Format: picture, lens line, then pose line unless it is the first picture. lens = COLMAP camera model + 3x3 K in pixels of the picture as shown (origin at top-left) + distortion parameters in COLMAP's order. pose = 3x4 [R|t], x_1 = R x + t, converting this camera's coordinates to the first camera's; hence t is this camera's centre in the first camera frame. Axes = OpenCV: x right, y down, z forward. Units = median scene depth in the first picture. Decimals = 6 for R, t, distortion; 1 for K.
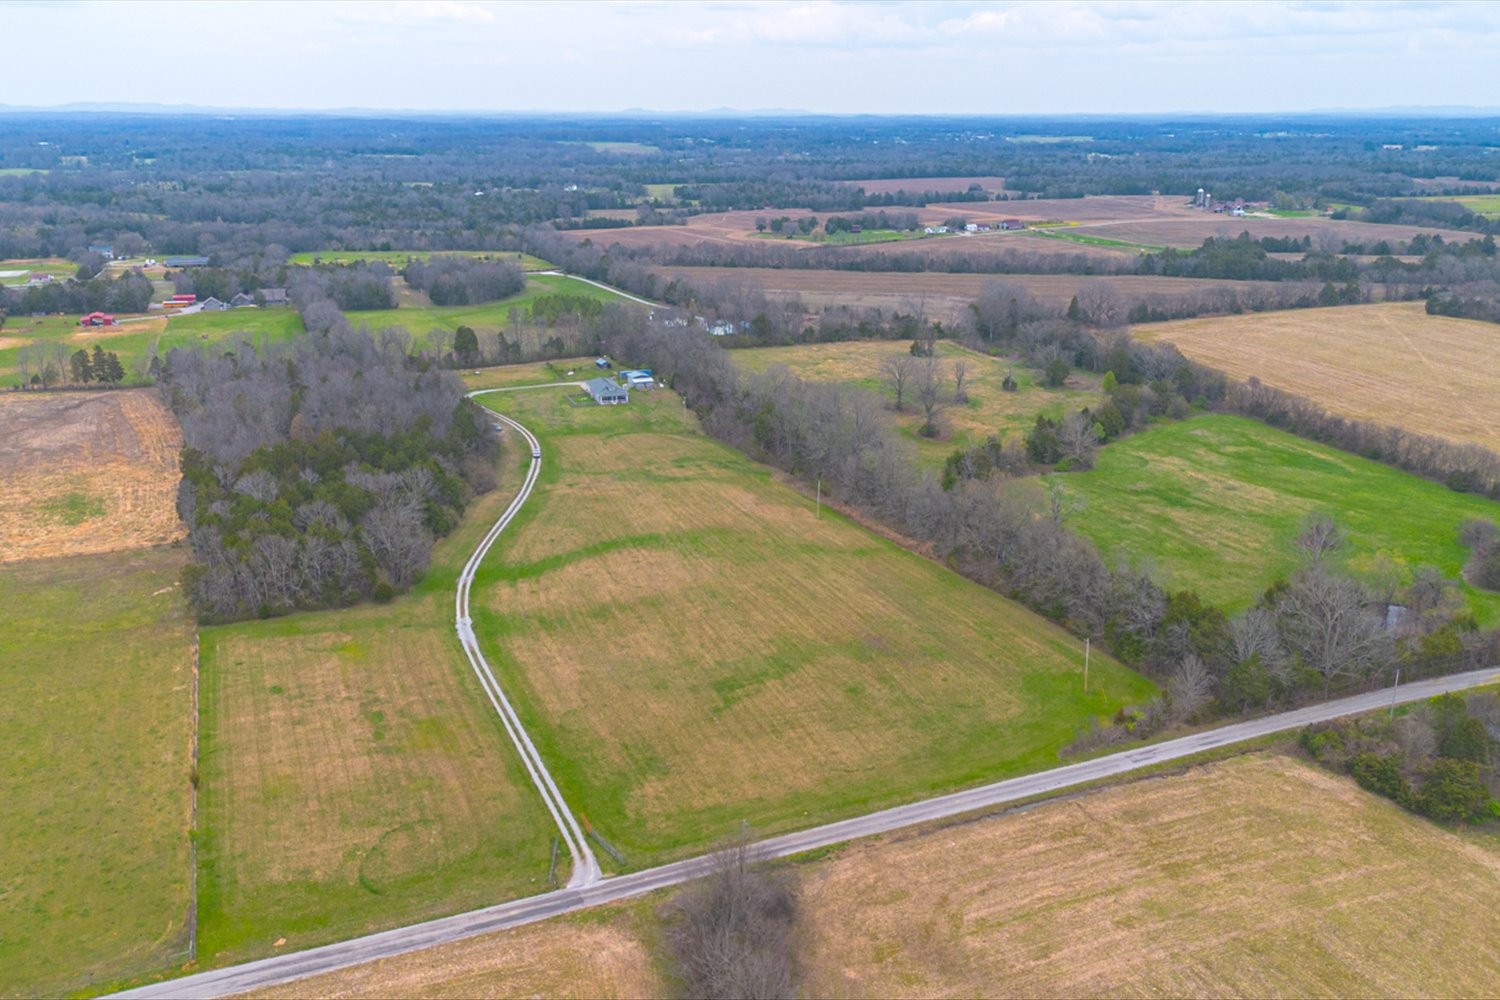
lens RADIAL K [[1242.4, 0, 750.0], [0, 1242.4, 500.0], [0, 0, 1]] dist [0.096608, -0.129186]
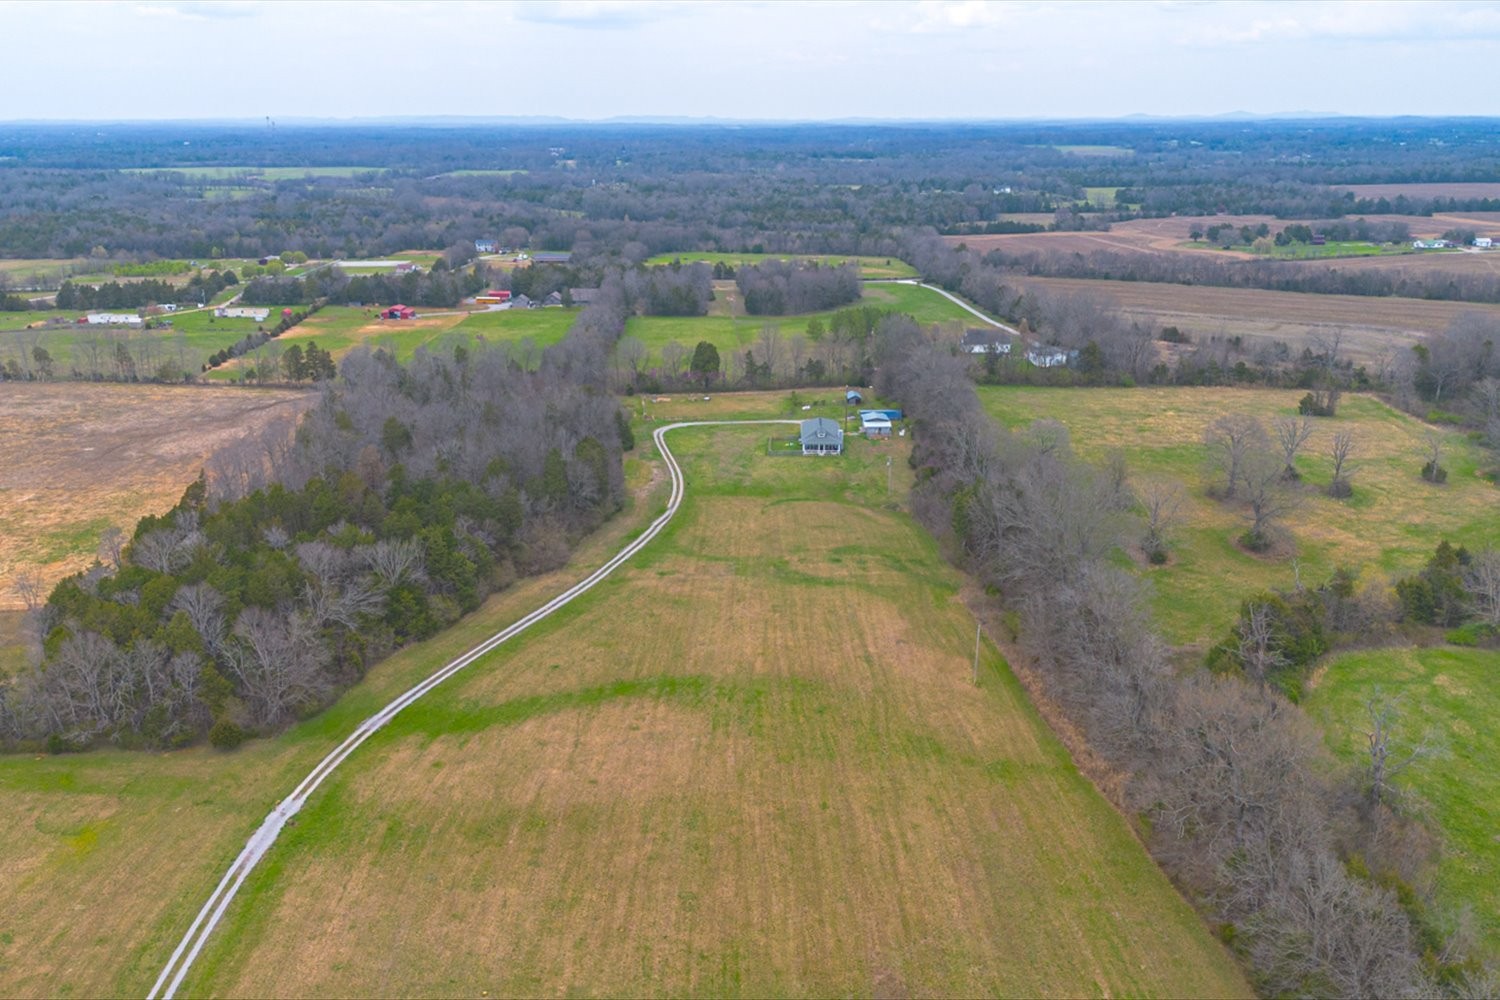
lens RADIAL K [[1242.4, 0, 750.0], [0, 1242.4, 500.0], [0, 0, 1]] dist [0.096608, -0.129186]
pose [[0.930382, 0.100867, -0.352442, 0.088189], [-0.103008, 0.994599, 0.012726, -0.040178], [0.351822, 0.024465, 0.935747, 0.200970]]
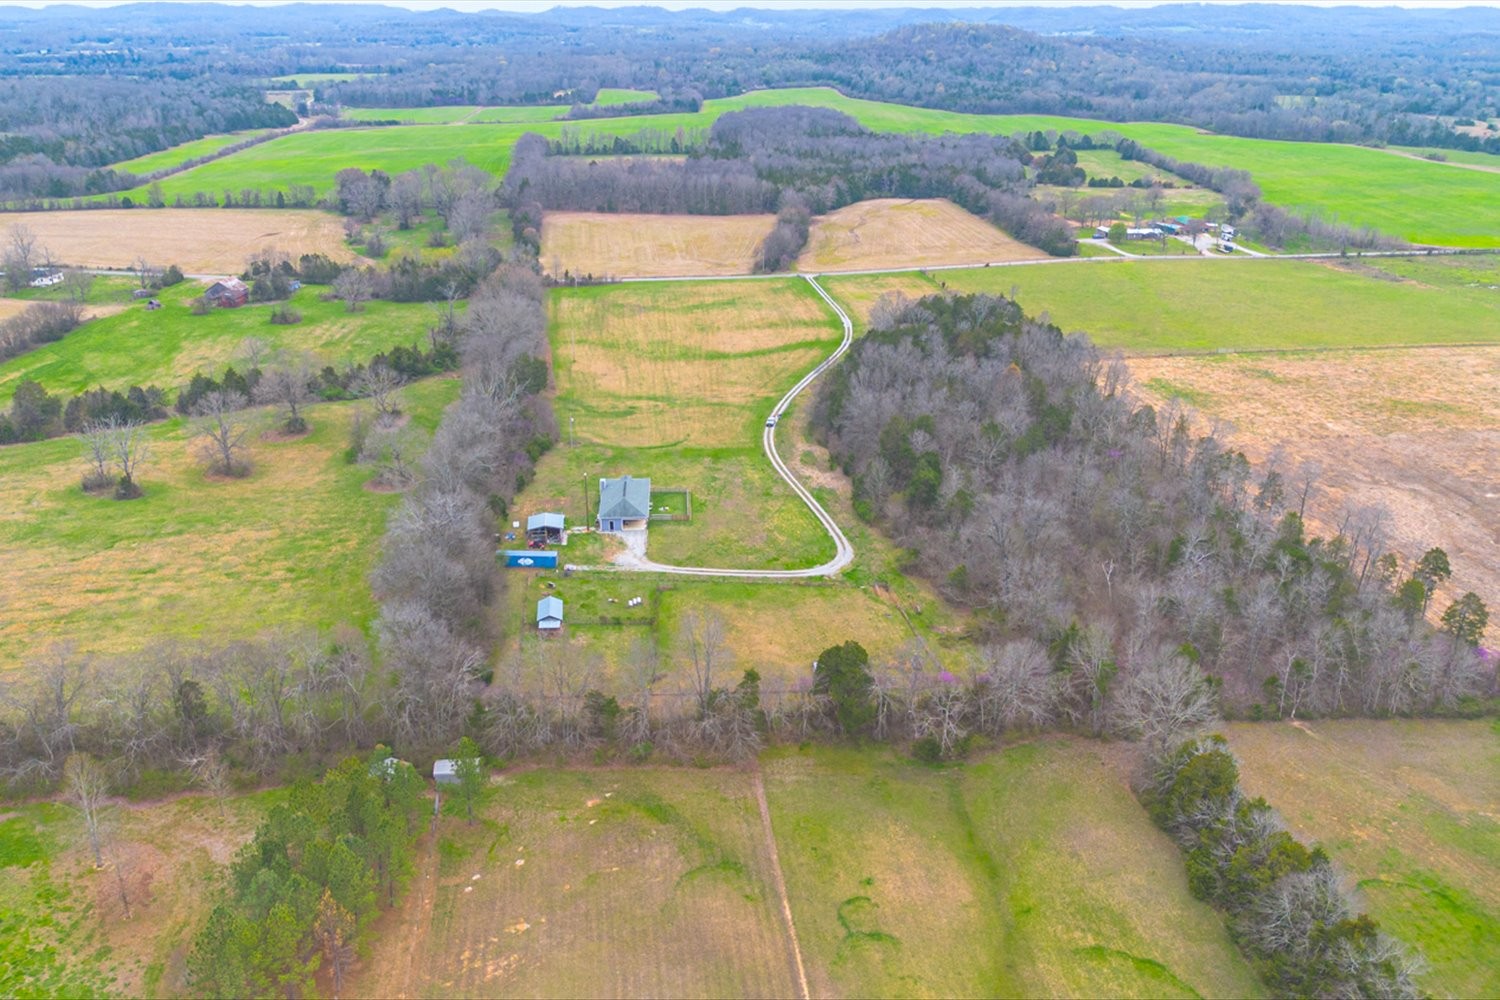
lens RADIAL K [[1242.4, 0, 750.0], [0, 1242.4, 500.0], [0, 0, 1]] dist [0.096608, -0.129186]
pose [[-0.958951, -0.111301, 0.260815, -0.251697], [0.073423, 0.790932, 0.607483, -0.343183], [-0.273901, 0.601696, -0.750293, 1.082637]]
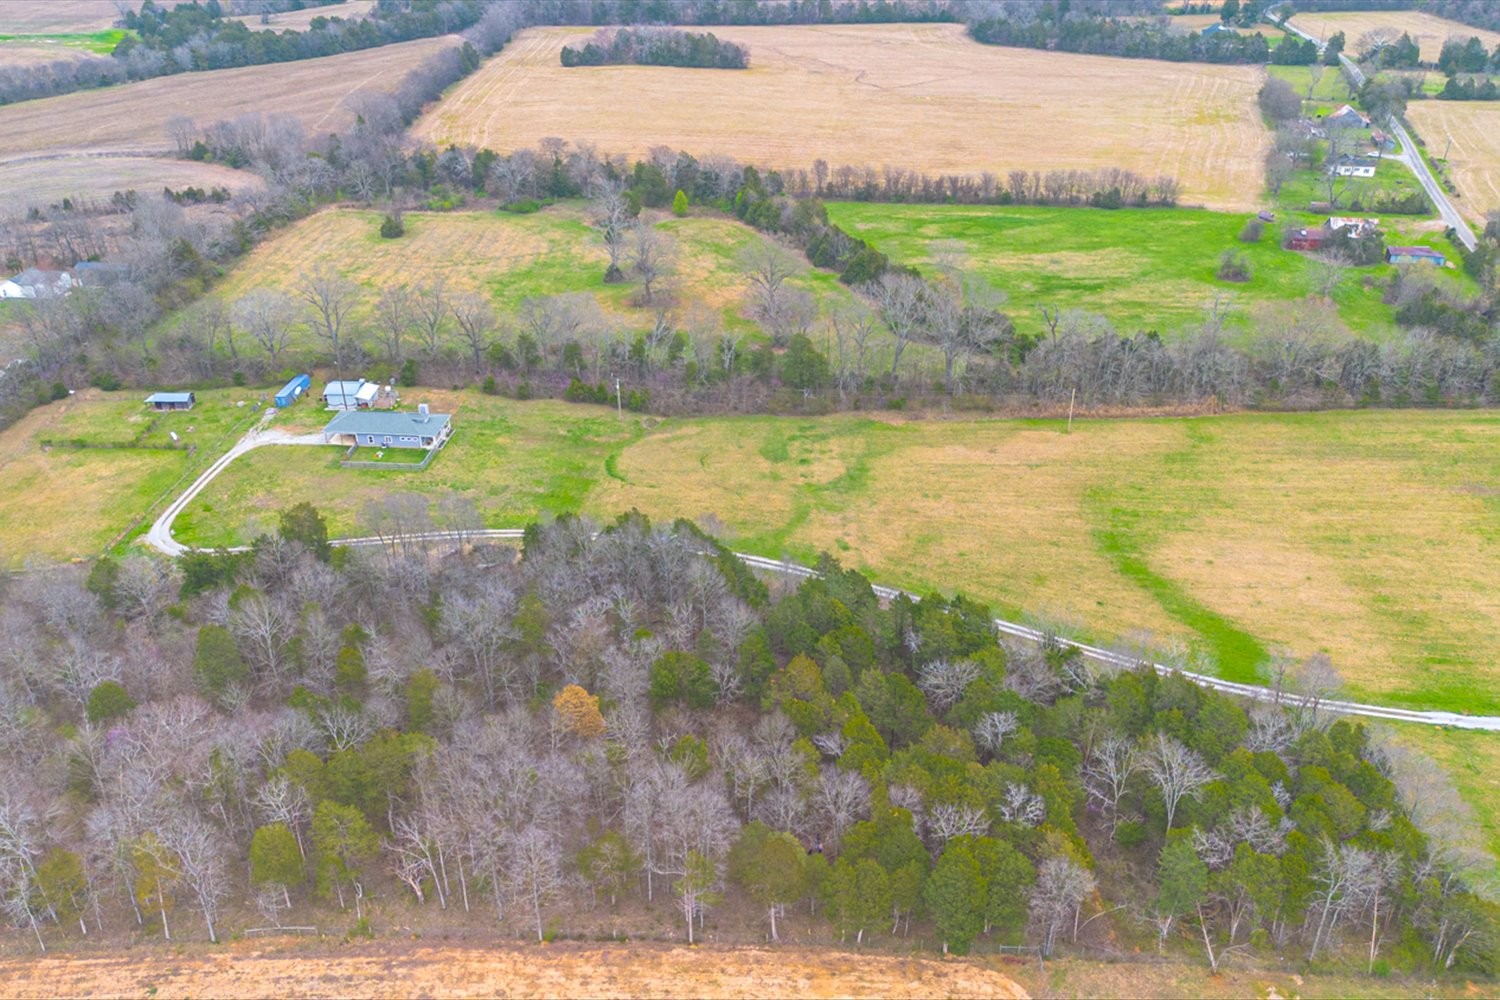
lens RADIAL K [[1242.4, 0, 750.0], [0, 1242.4, 500.0], [0, 0, 1]] dist [0.096608, -0.129186]
pose [[0.442046, -0.440129, 0.781590, -0.390475], [0.281264, 0.895412, 0.345149, -0.160630], [-0.851755, 0.067261, 0.519605, 0.407596]]
